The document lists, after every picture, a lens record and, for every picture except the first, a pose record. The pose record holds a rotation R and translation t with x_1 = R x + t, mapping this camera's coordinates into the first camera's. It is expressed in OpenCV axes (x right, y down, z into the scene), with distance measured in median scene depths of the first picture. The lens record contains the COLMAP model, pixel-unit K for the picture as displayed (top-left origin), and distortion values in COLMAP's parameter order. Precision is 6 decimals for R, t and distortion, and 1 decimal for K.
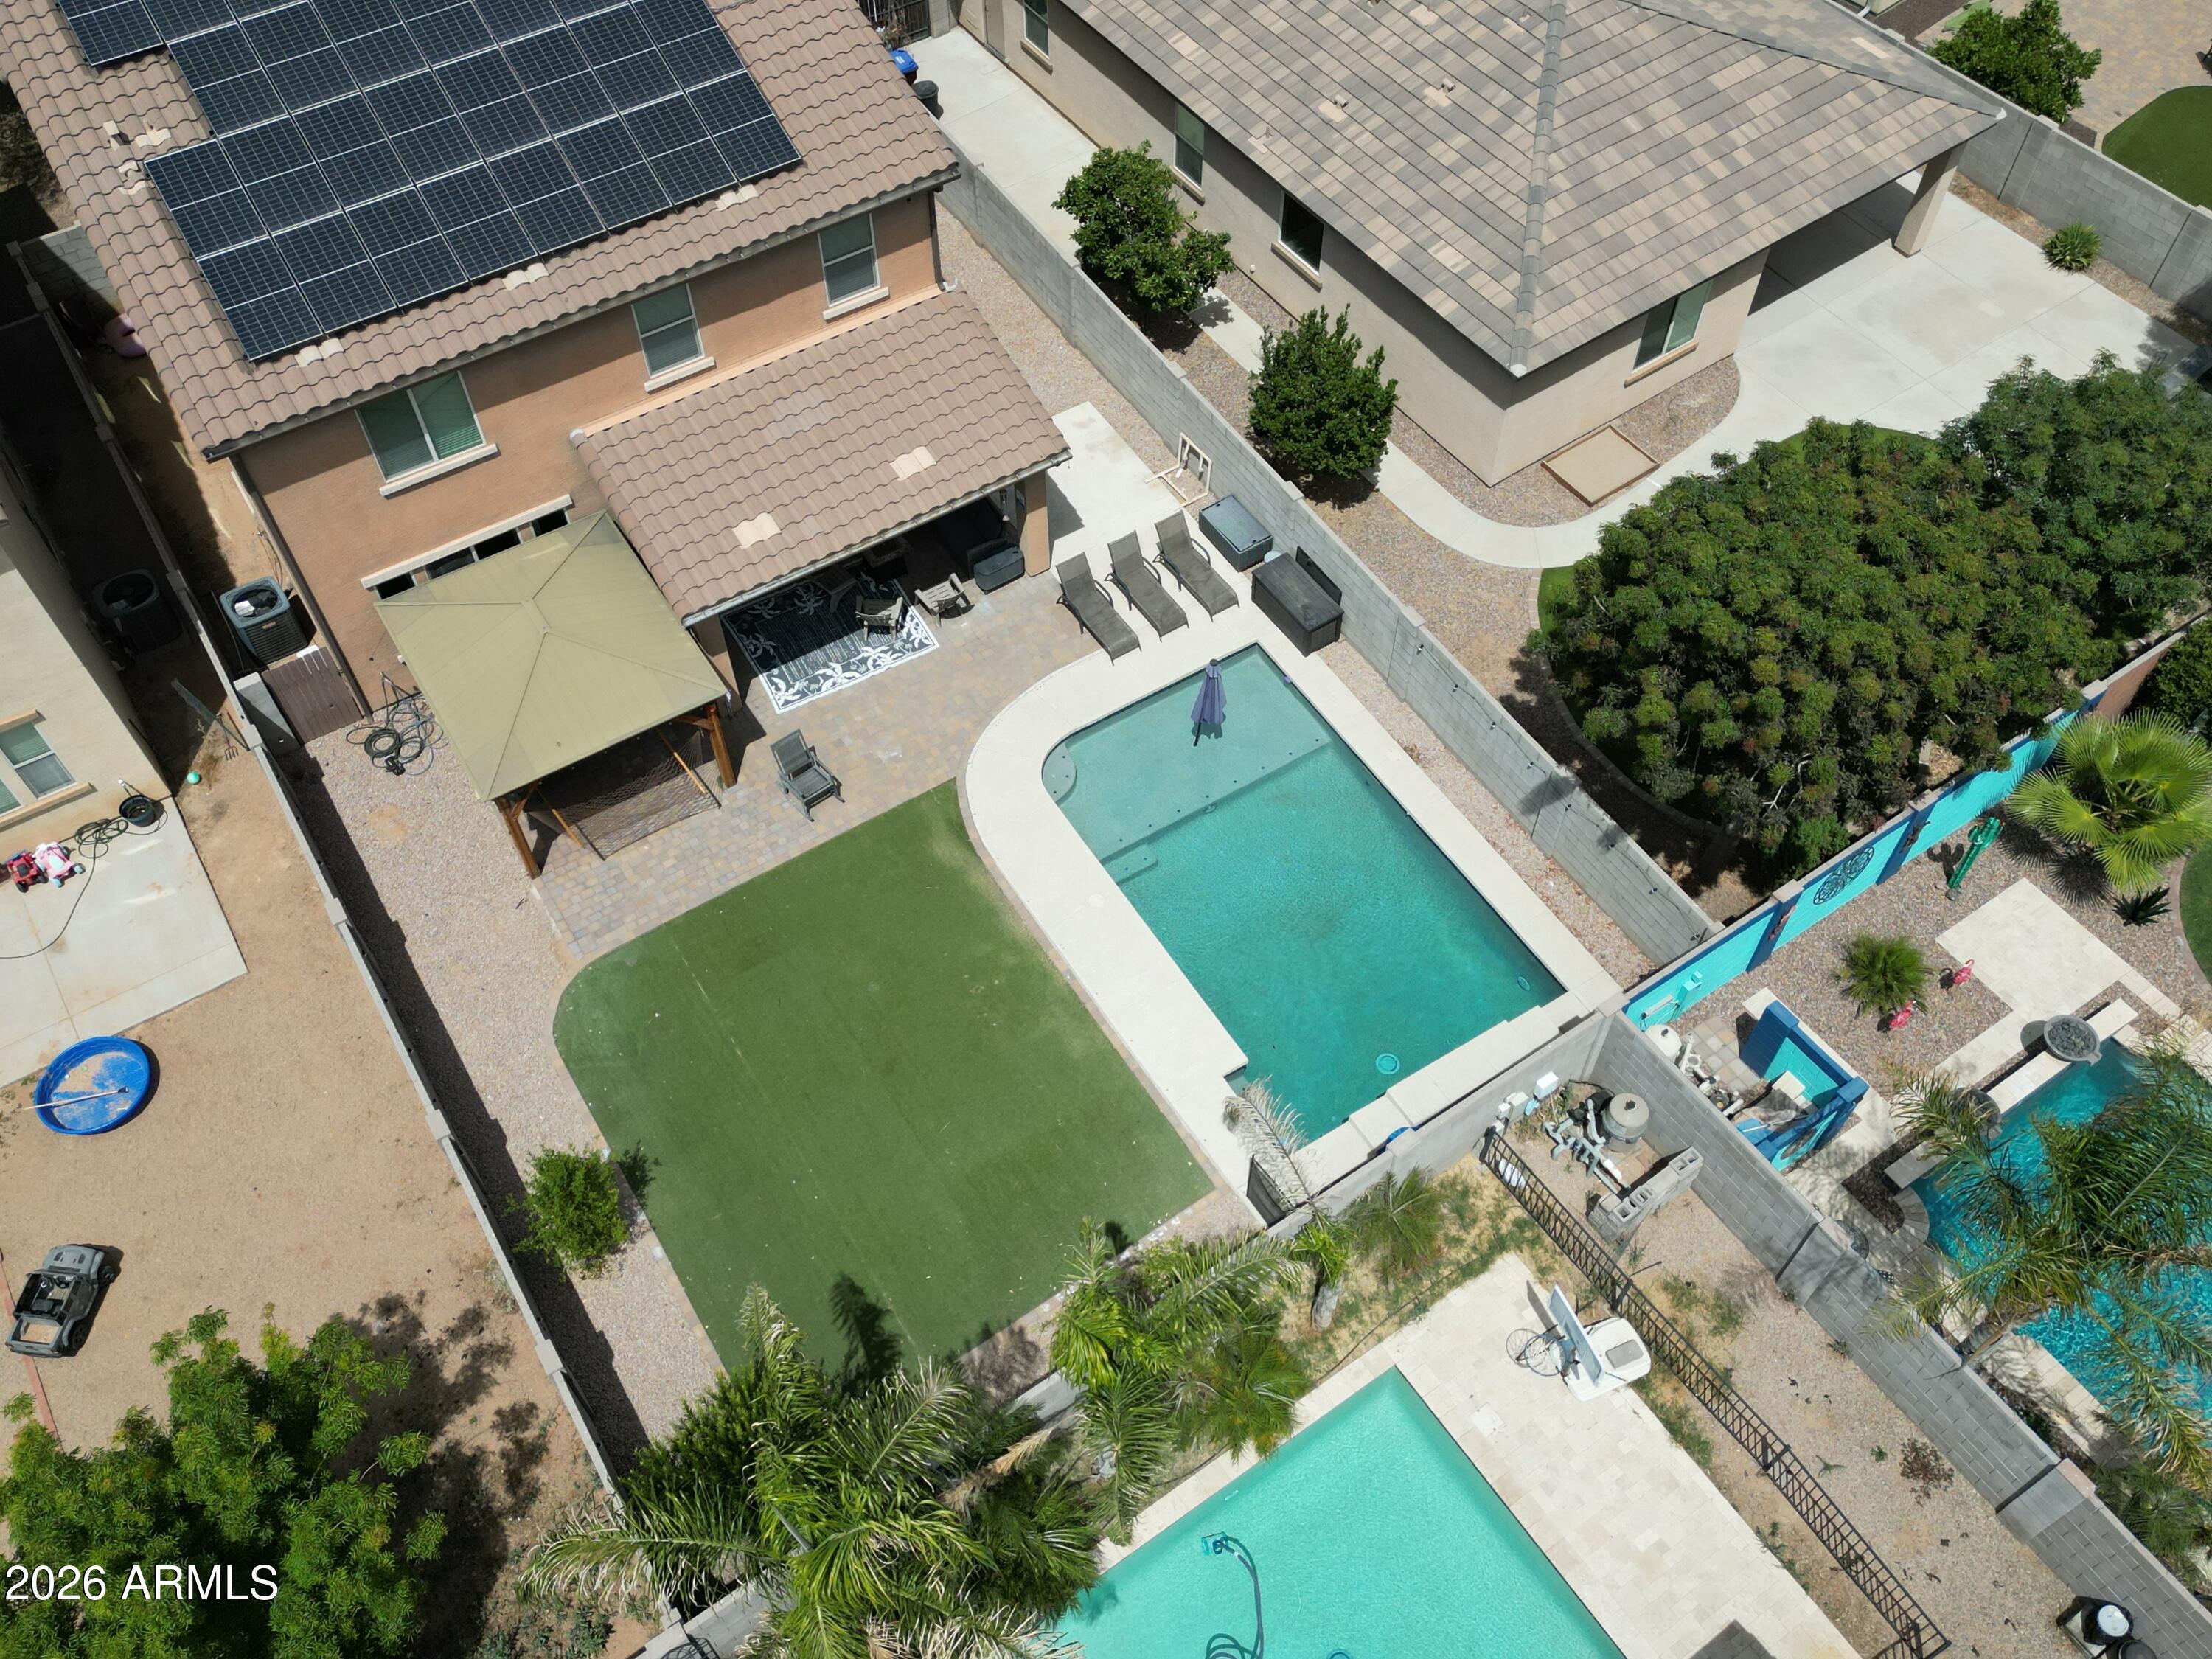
lens RADIAL K [[1950.4, 0, 1114.8], [0, 1950.4, 831.4], [0, 0, 1]] dist [0.110616, -0.139957]
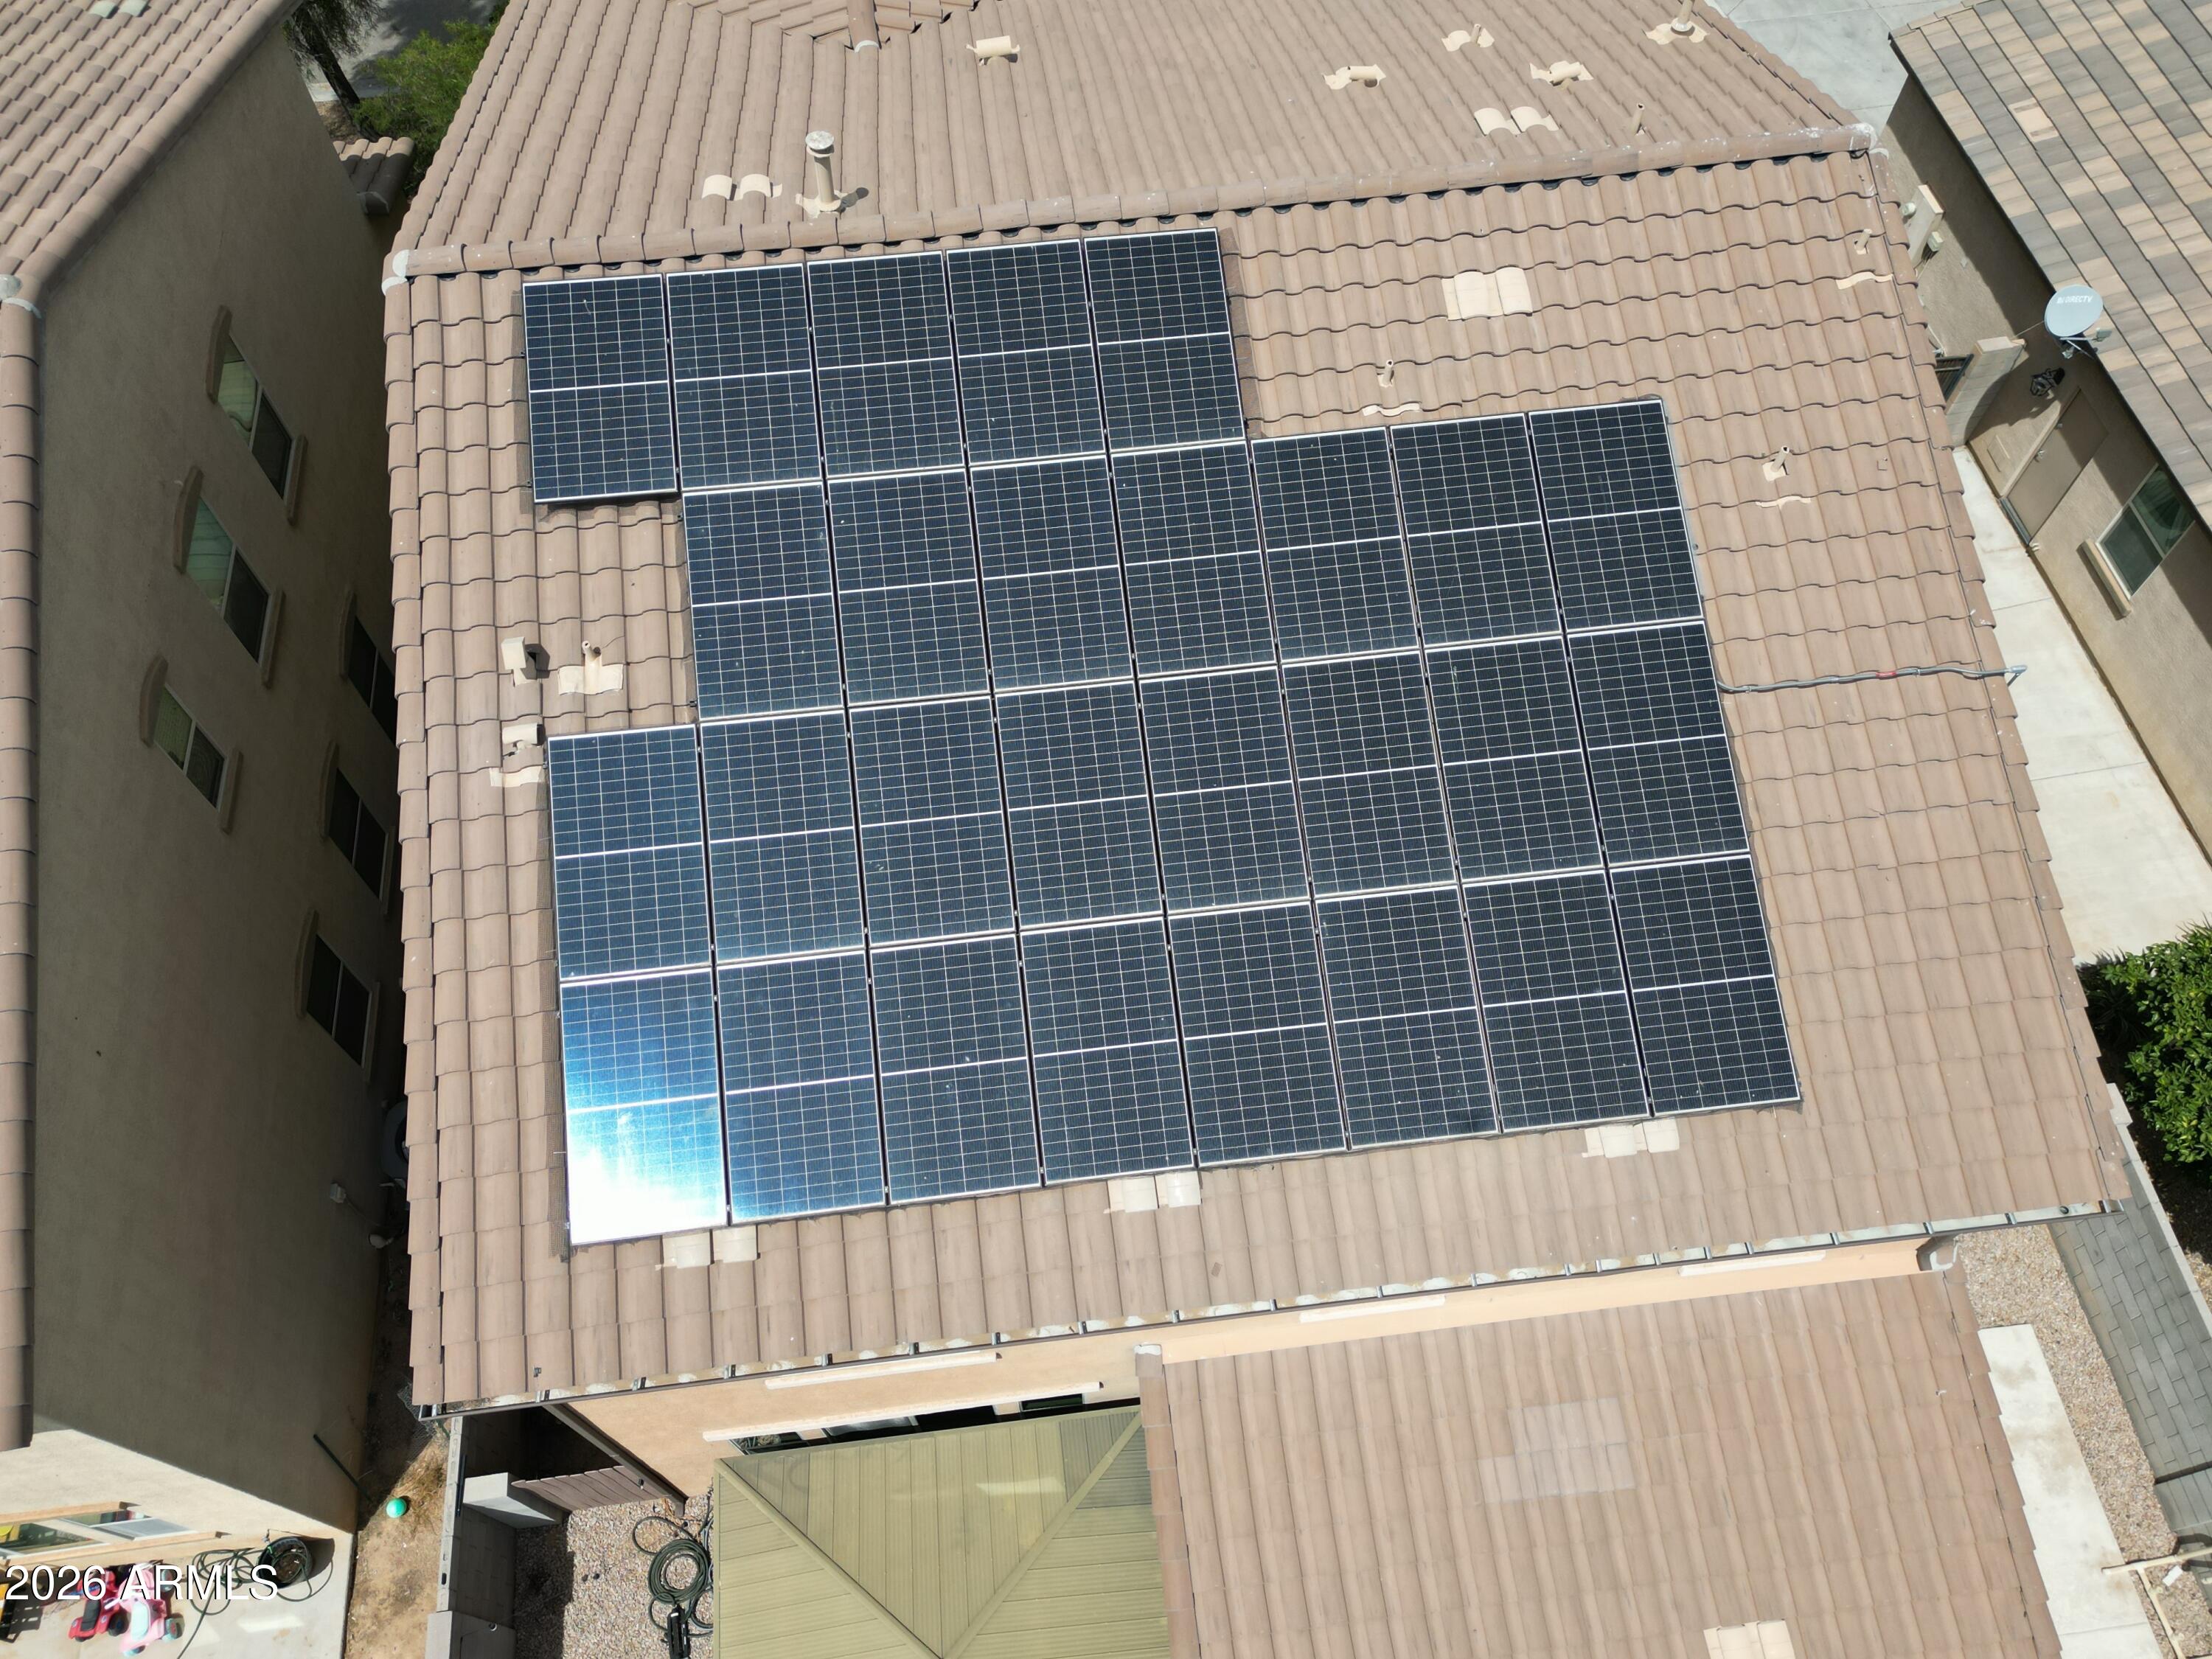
lens RADIAL K [[1711.9, 0, 1096.5], [0, 1711.9, 826.6], [0, 0, 1]] dist [0.072076, -0.077370]
pose [[0.904607, 0.367166, -0.216508, -0.231181], [-0.347346, 0.929390, 0.124842, -0.374298], [0.247058, -0.037730, 0.968266, 0.545046]]
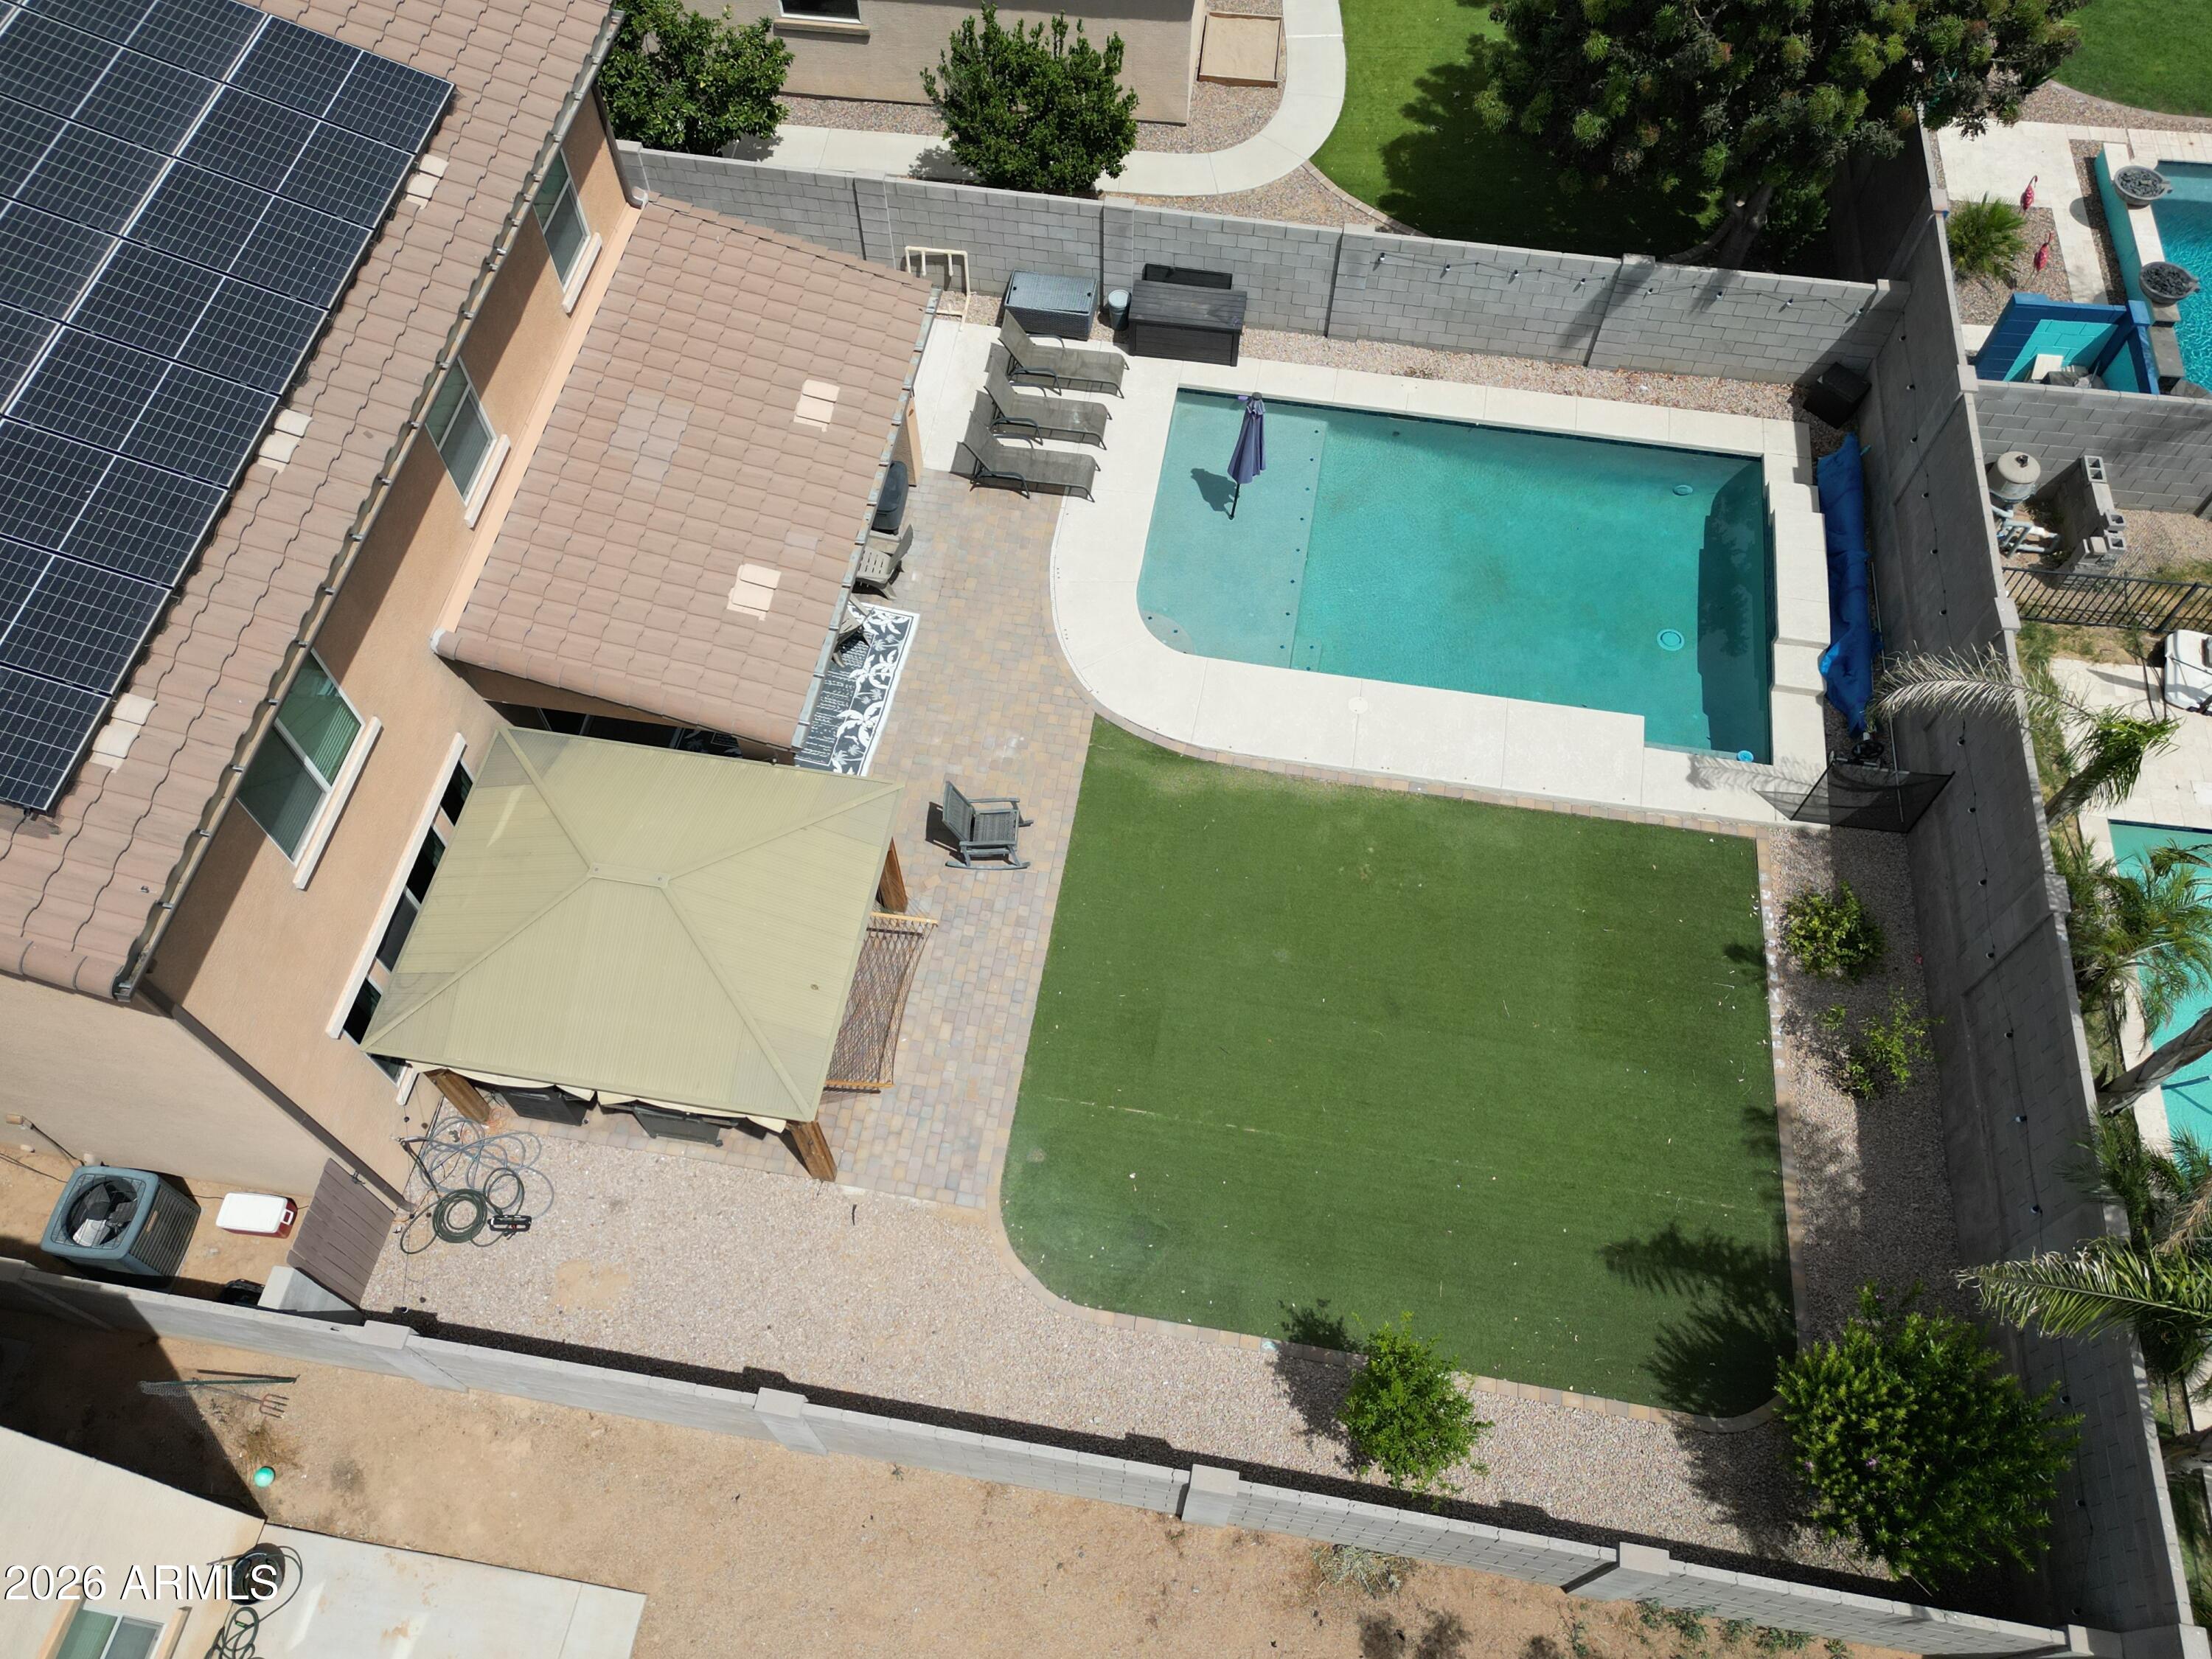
lens RADIAL K [[1658.1, 0, 1114.6], [0, 1658.1, 817.7], [0, 0, 1]] dist [0.093122, -0.097969]
pose [[0.665341, -0.641118, 0.382478, -0.364607], [0.606573, 0.762920, 0.223656, -0.142452], [-0.435190, 0.083193, 0.896487, 0.405563]]
